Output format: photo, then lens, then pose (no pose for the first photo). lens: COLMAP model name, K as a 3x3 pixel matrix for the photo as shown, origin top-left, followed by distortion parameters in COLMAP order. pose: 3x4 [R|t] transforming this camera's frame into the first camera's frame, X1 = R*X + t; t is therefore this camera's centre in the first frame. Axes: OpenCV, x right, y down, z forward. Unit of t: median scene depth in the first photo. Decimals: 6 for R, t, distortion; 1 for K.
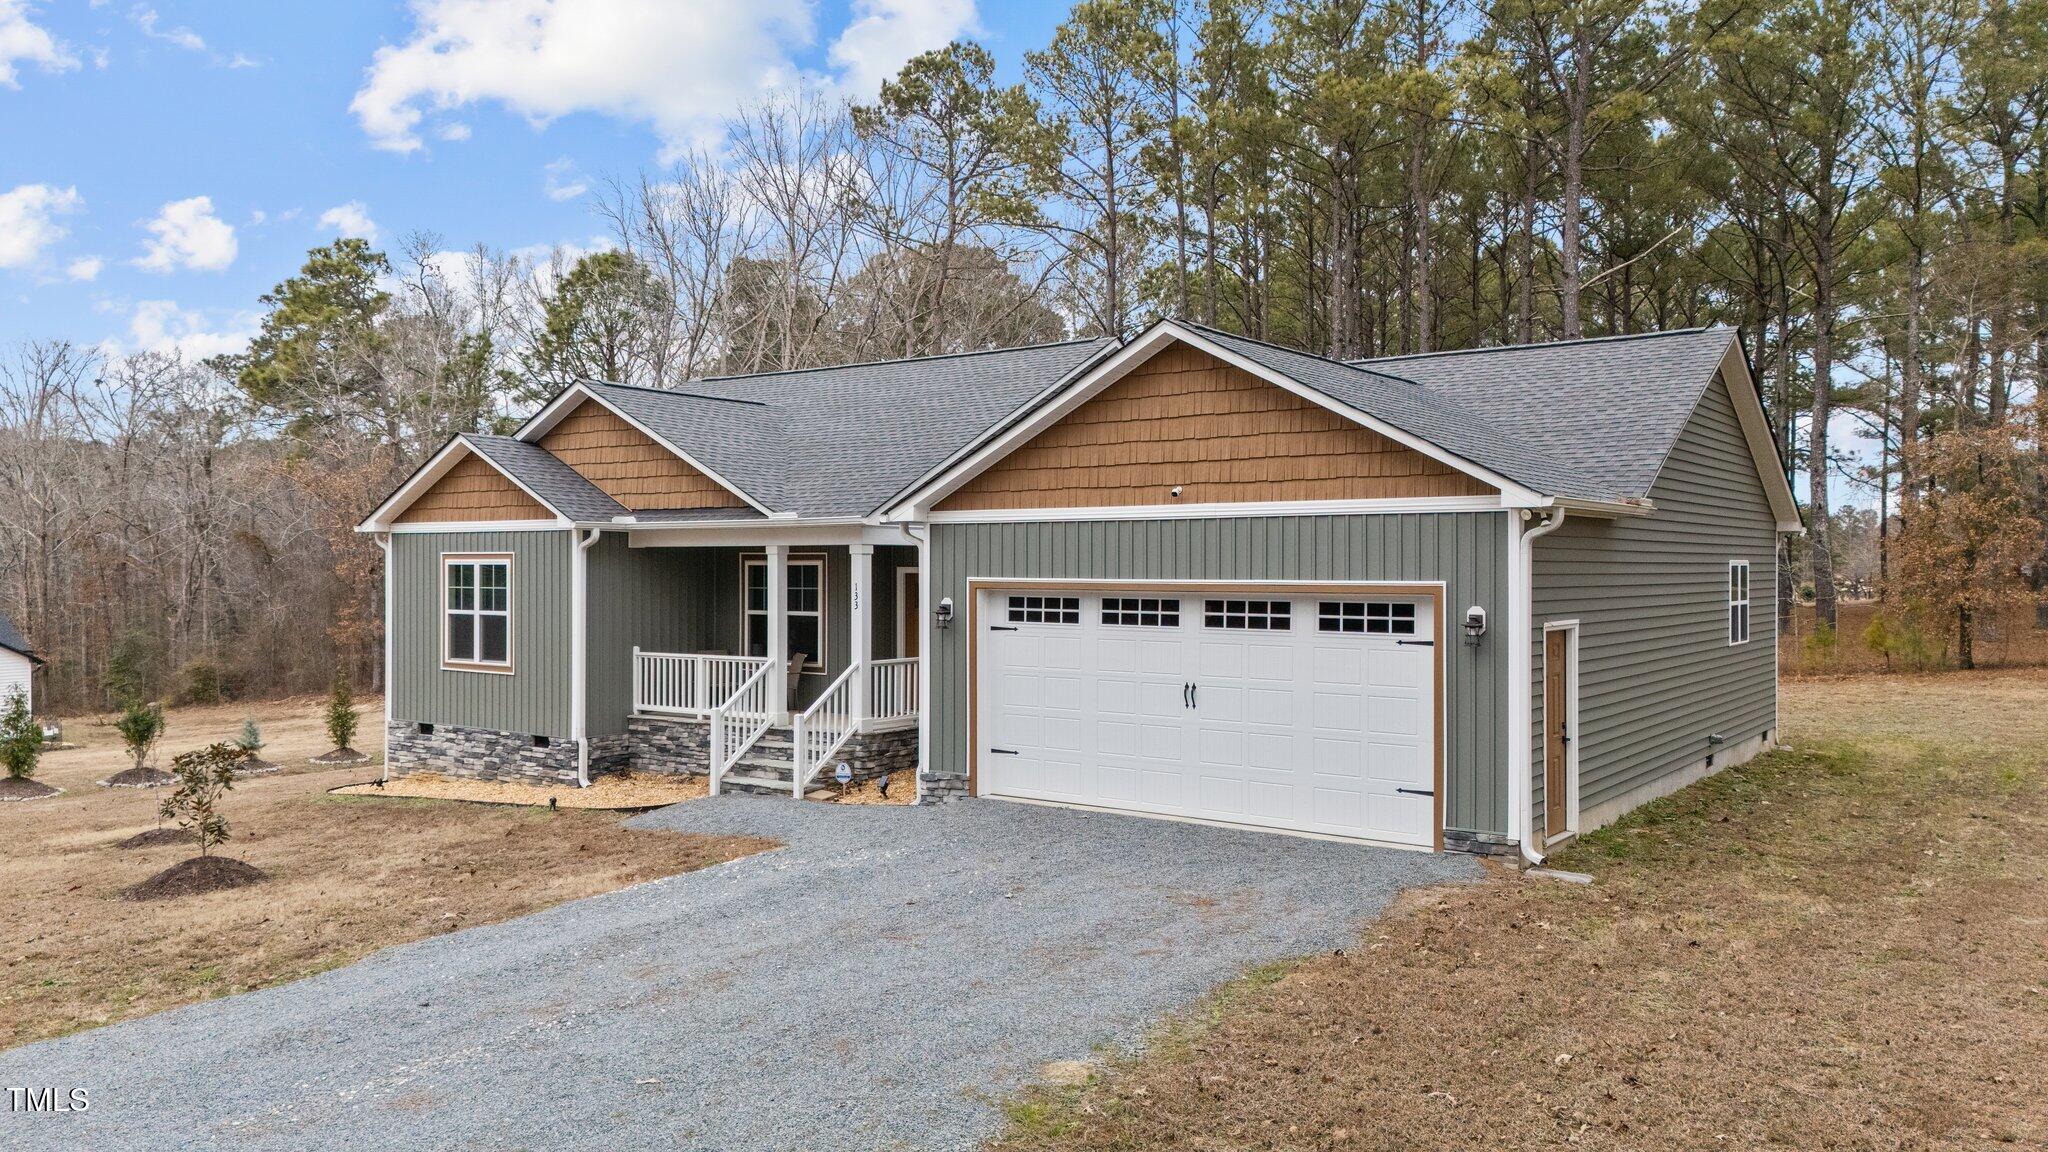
lens RADIAL K [[1506.4, 0, 1039.2], [0, 1506.4, 576.6], [0, 0, 1]] dist [0.049963, -0.039252]
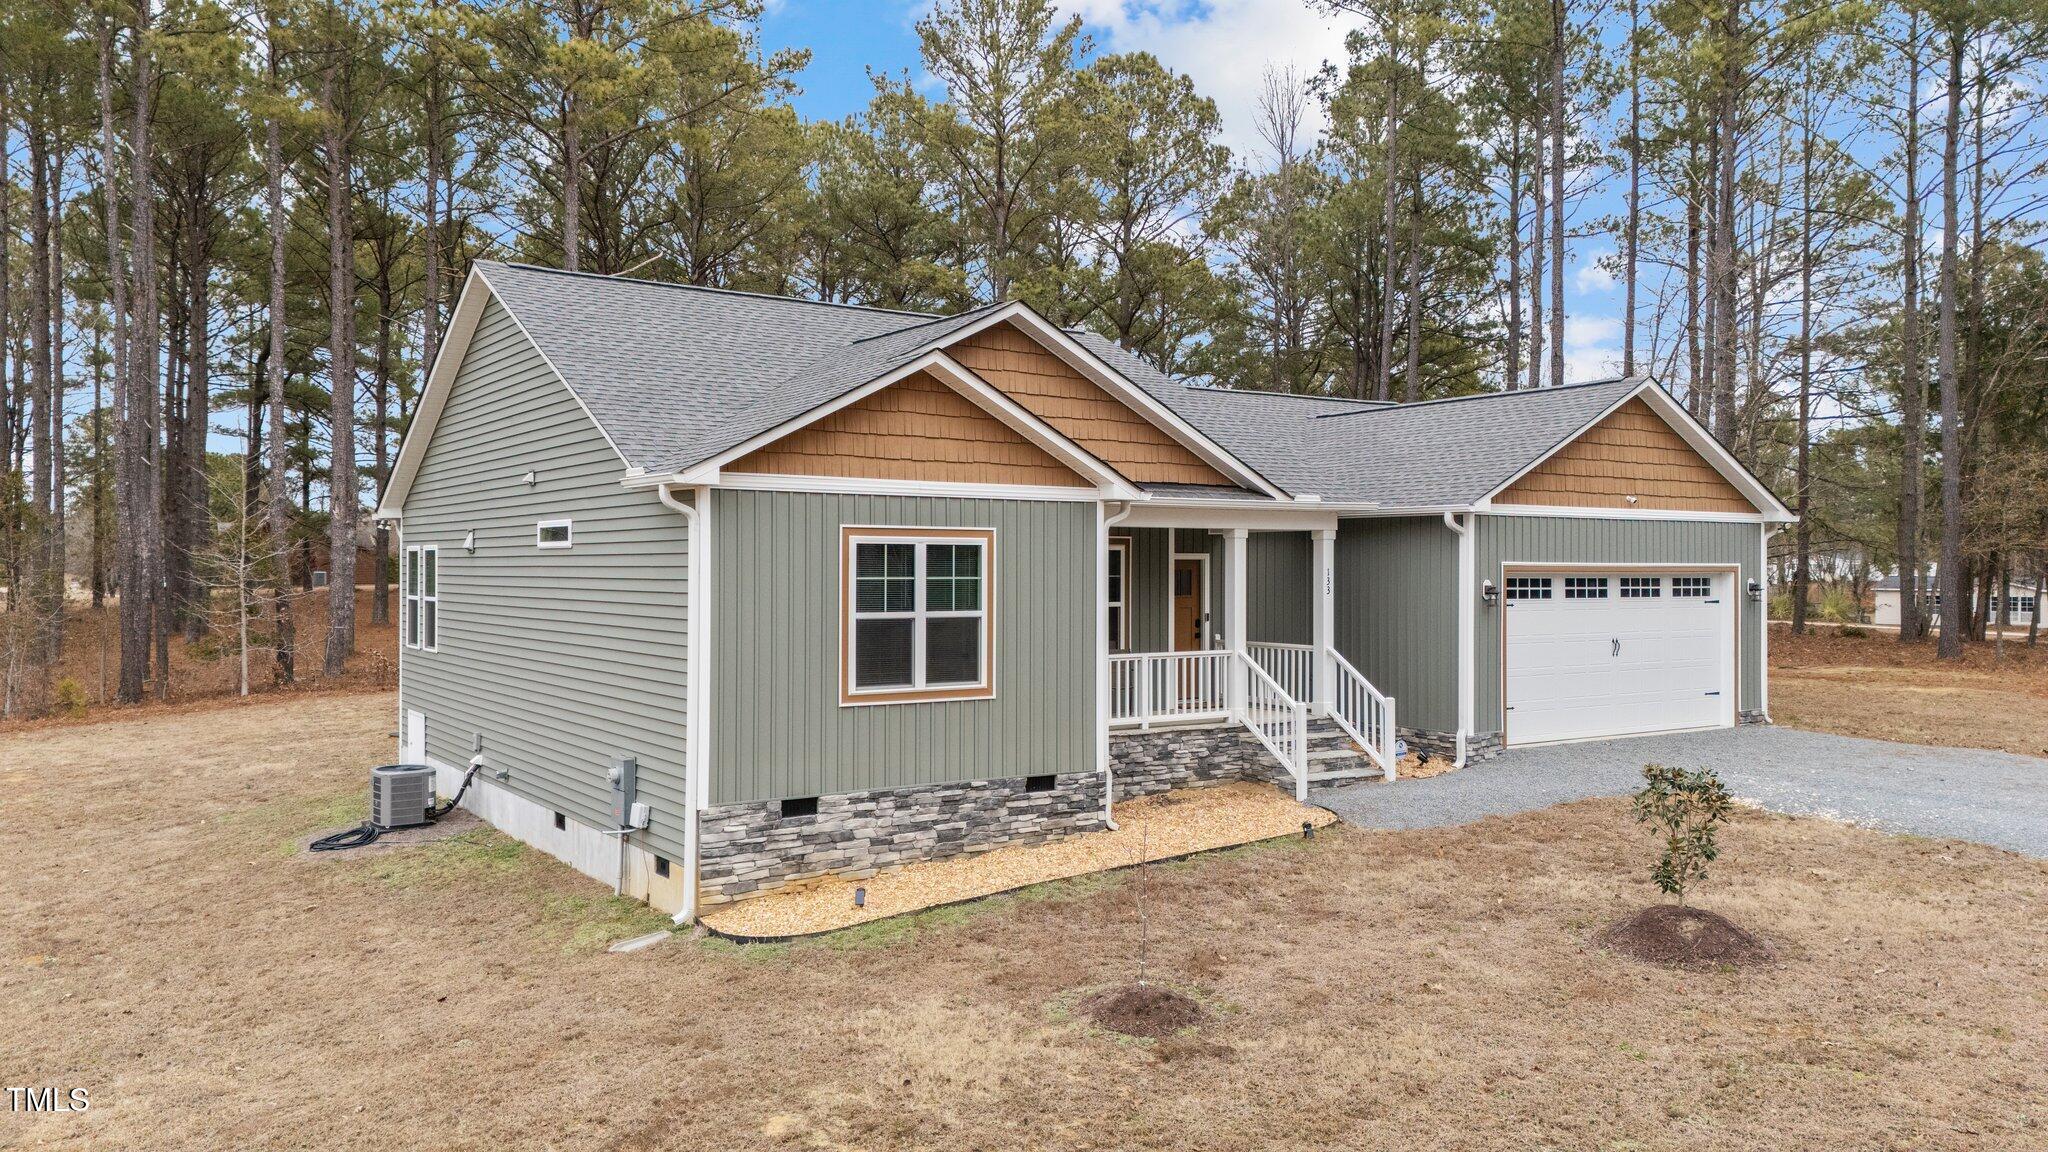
lens RADIAL K [[1506.4, 0, 1030.5], [0, 1506.4, 566.1], [0, 0, 1]] dist [0.049963, -0.039252]
pose [[0.348540, -0.010109, 0.937240, -1.004197], [-0.006163, 0.999896, 0.013077, -0.007364], [-0.937274, -0.010334, 0.348441, 0.735443]]
